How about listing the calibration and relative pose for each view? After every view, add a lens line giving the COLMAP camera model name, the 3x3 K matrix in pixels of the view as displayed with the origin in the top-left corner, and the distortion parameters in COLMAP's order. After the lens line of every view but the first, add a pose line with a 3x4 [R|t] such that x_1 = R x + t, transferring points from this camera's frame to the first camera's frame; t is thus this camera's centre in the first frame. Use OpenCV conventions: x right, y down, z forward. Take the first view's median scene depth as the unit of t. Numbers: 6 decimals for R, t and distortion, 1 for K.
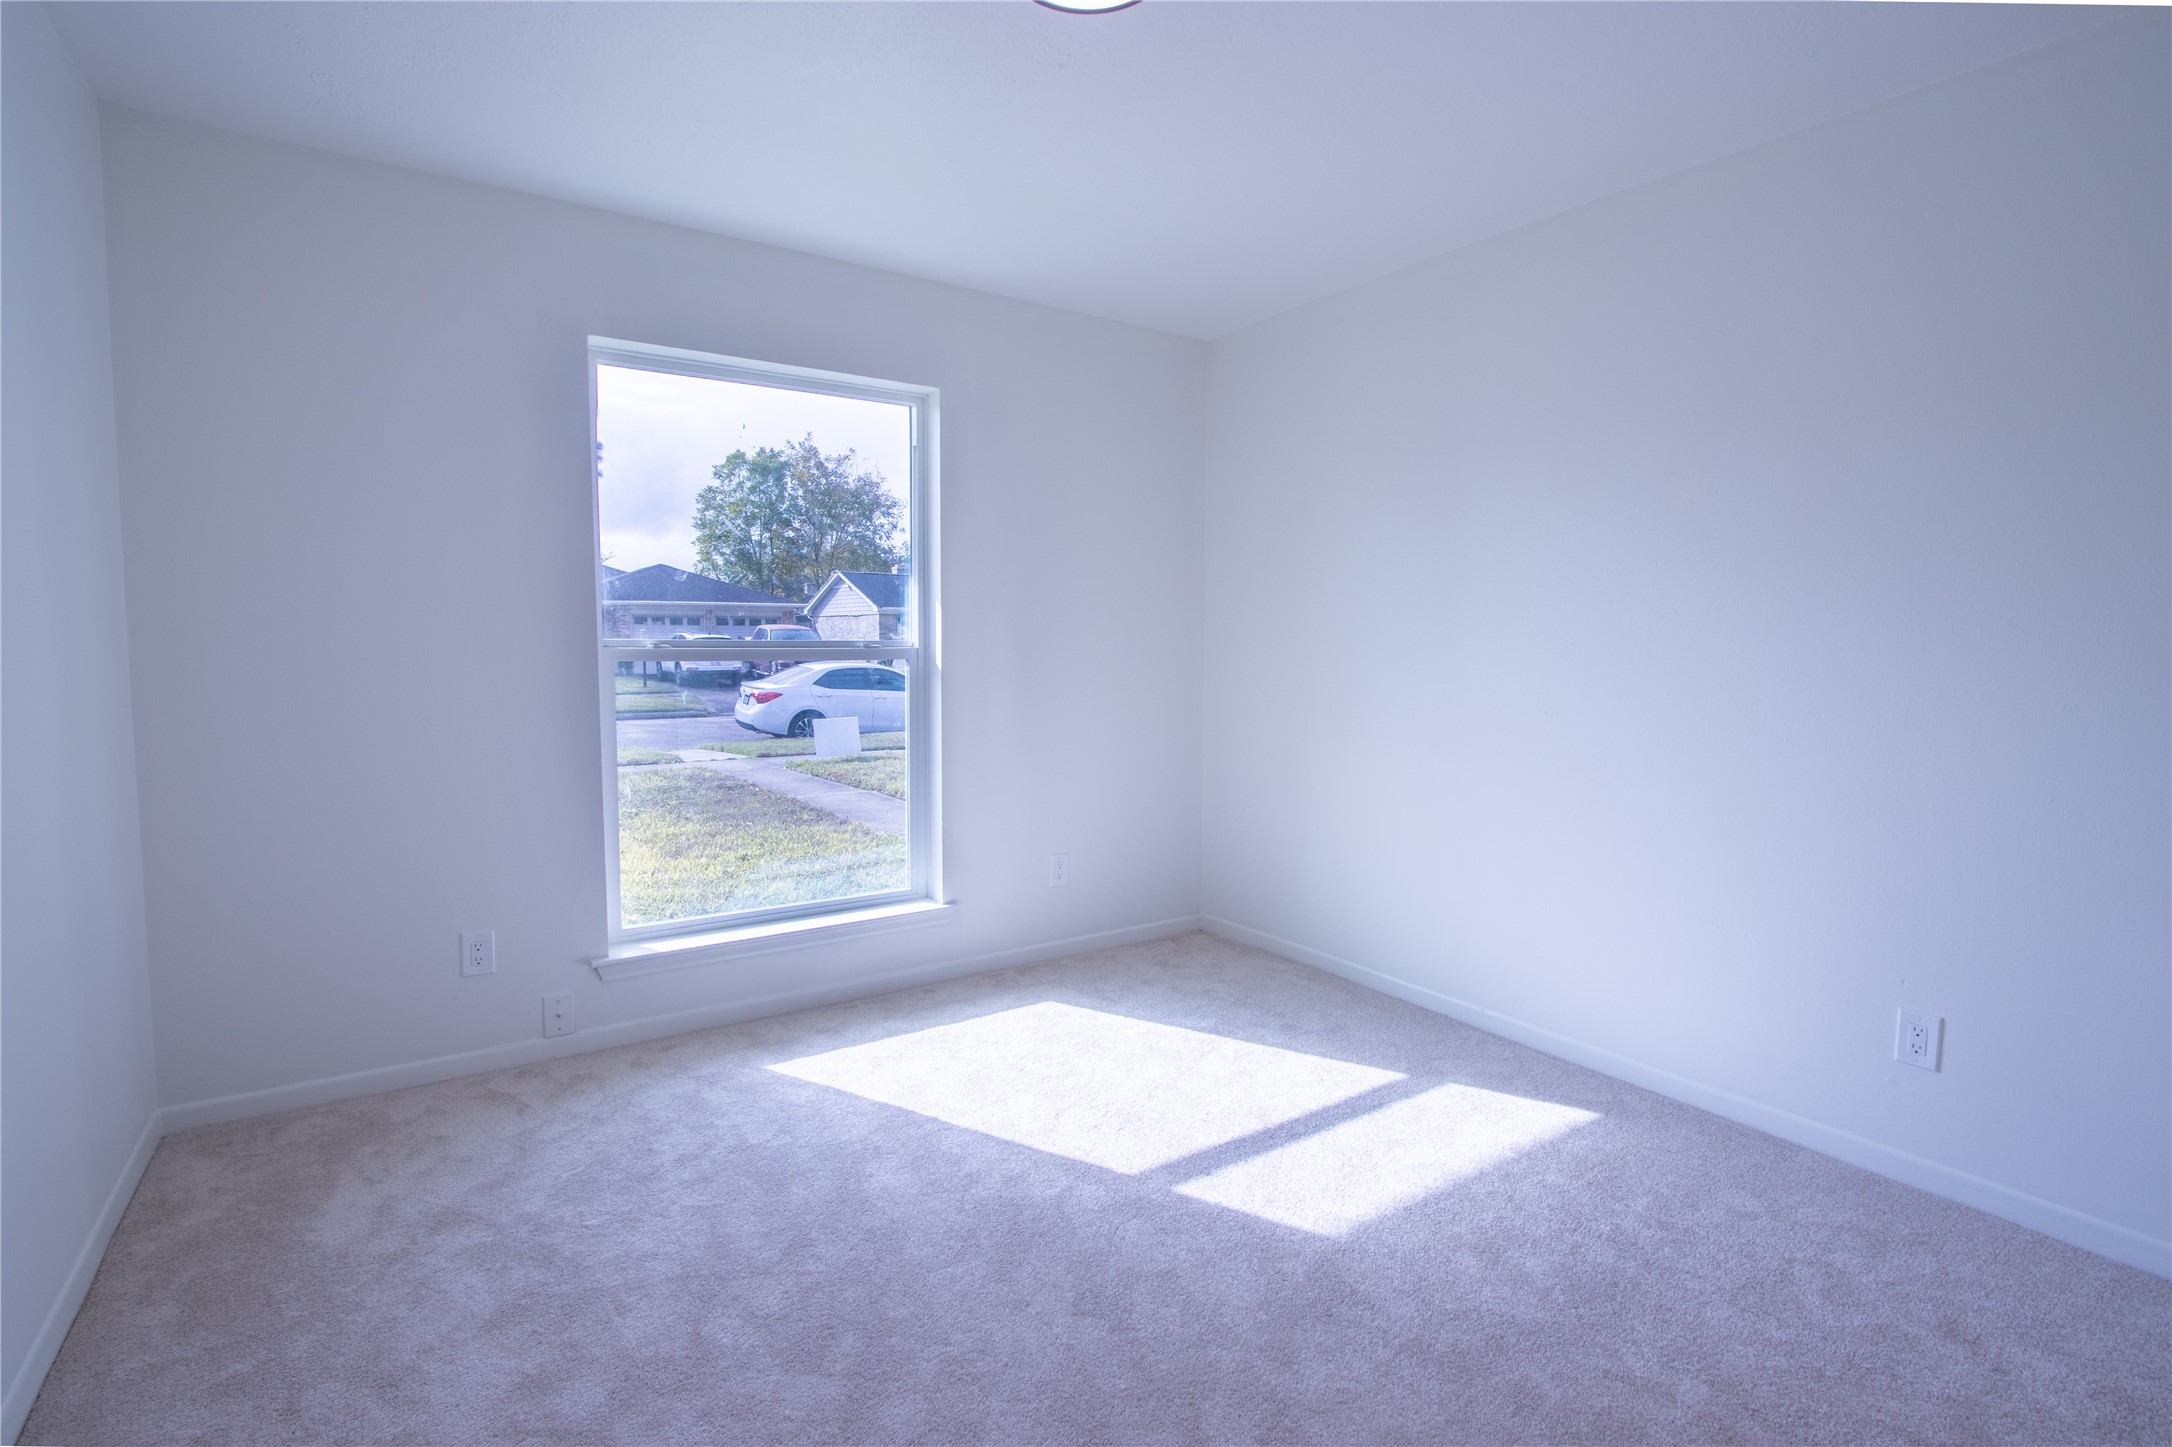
lens RADIAL K [[1009.3, 0, 1090.8], [0, 1009.3, 725.0], [0, 0, 1]] dist [-0.000267, 0.000709]
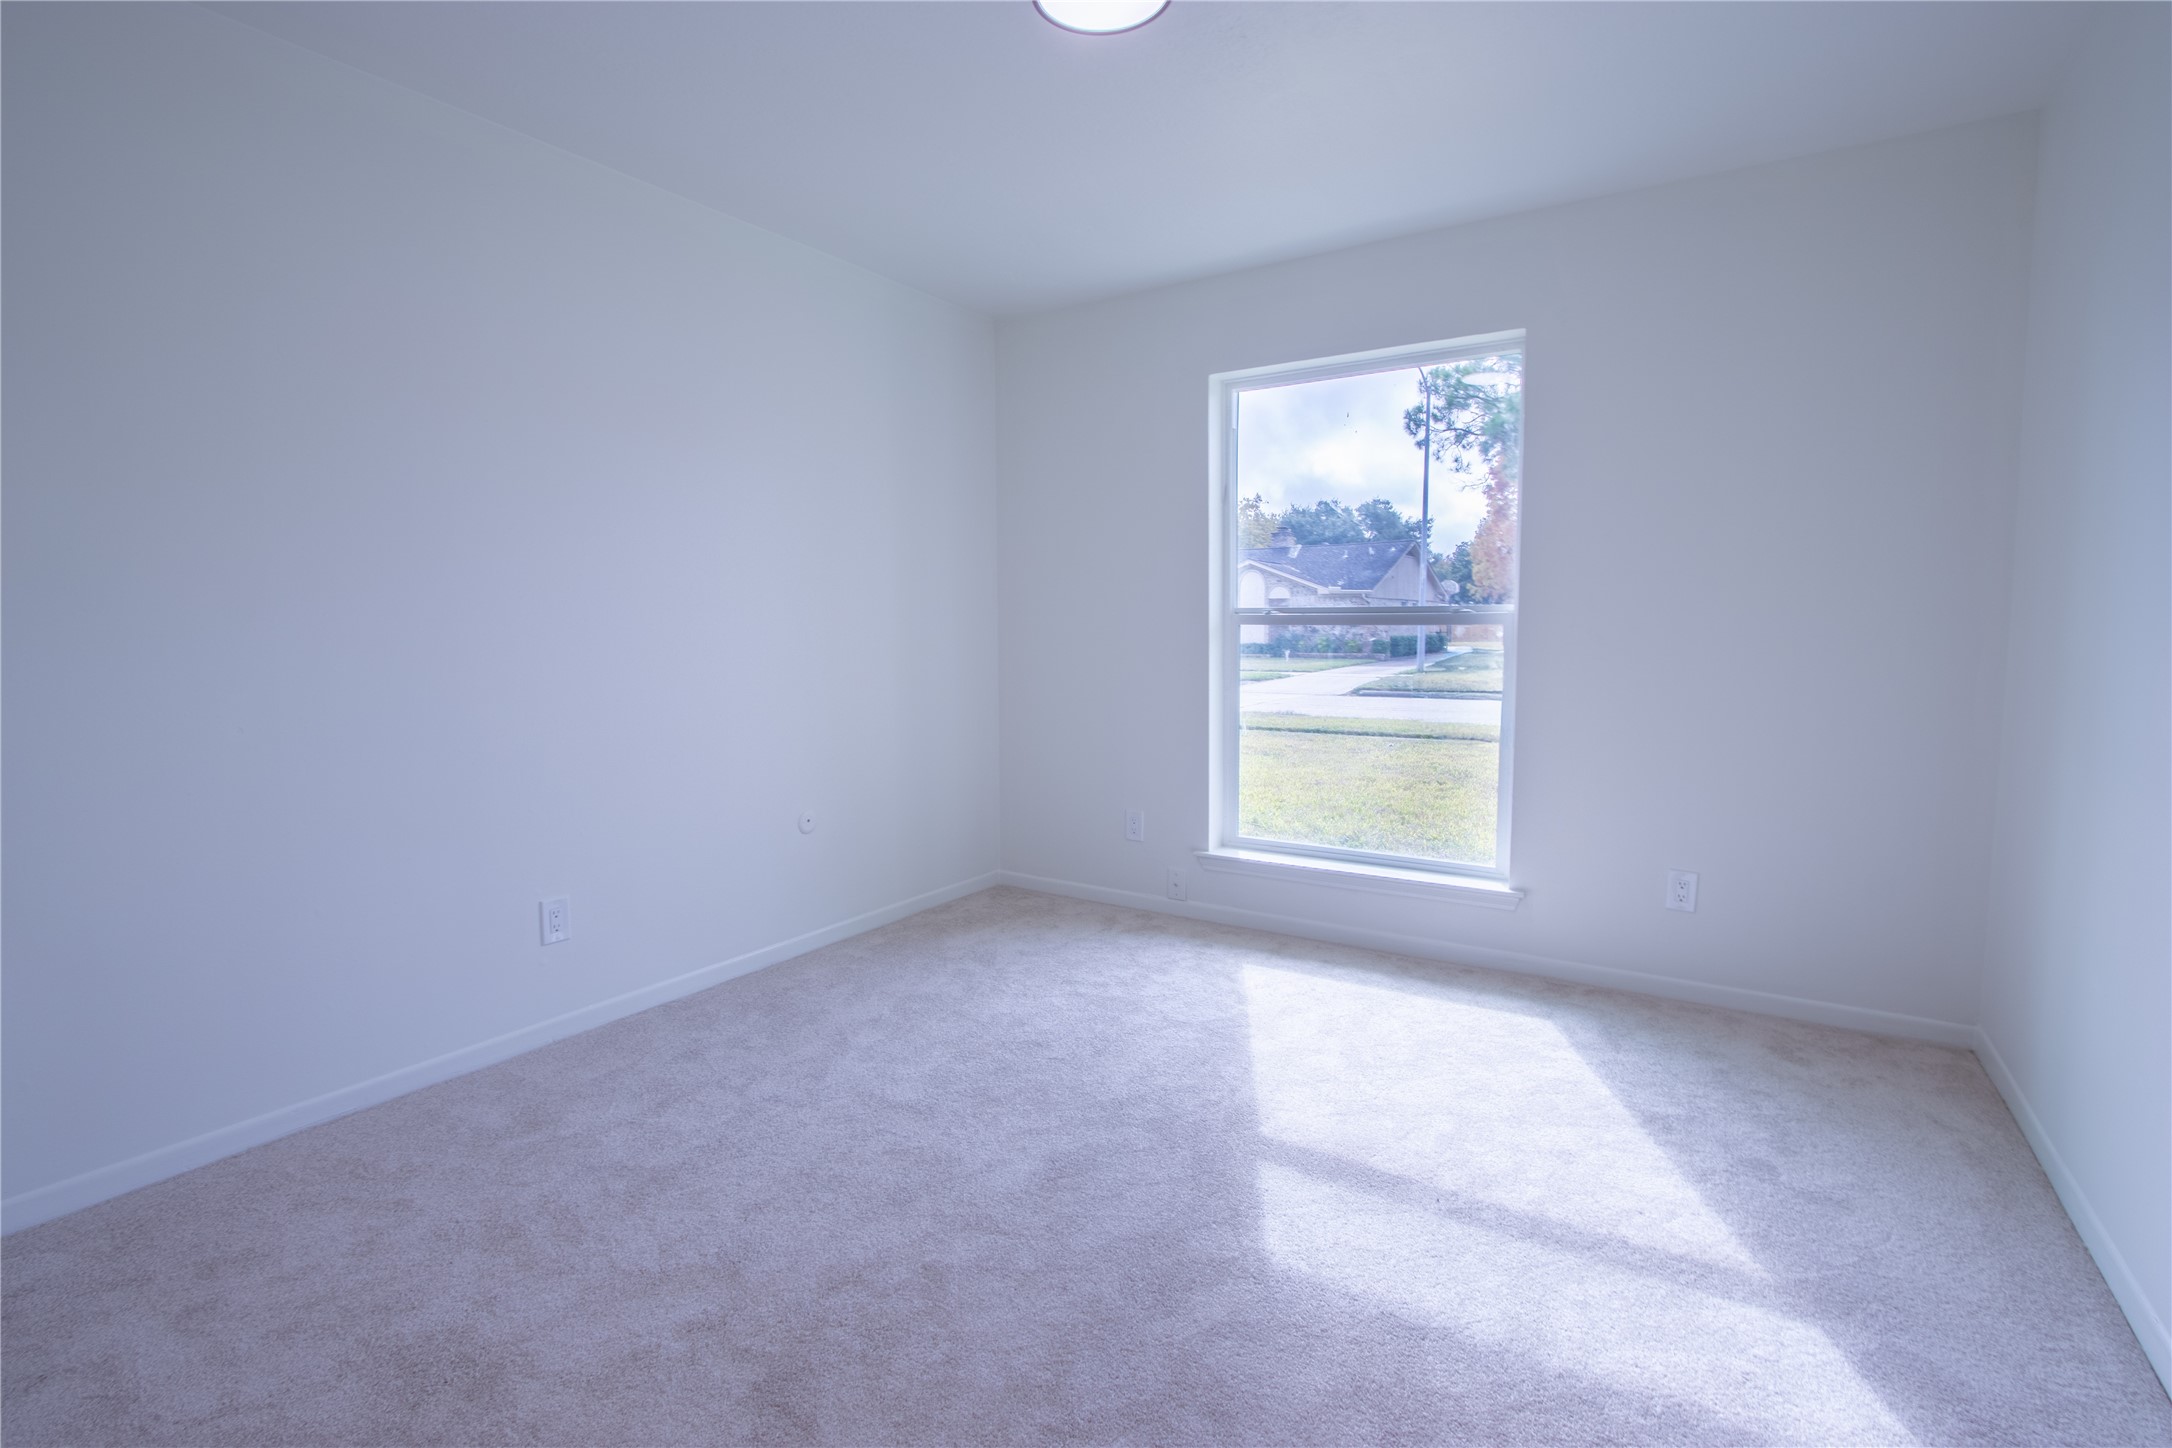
lens RADIAL K [[1009.3, 0, 1095.8], [0, 1009.3, 710.7], [0, 0, 1]] dist [-0.000267, 0.000709]
pose [[0.402590, 0.073679, -0.912410, 0.571909], [-0.061358, 0.996686, 0.053410, -0.016141], [0.913322, 0.034482, 0.405777, 0.275274]]
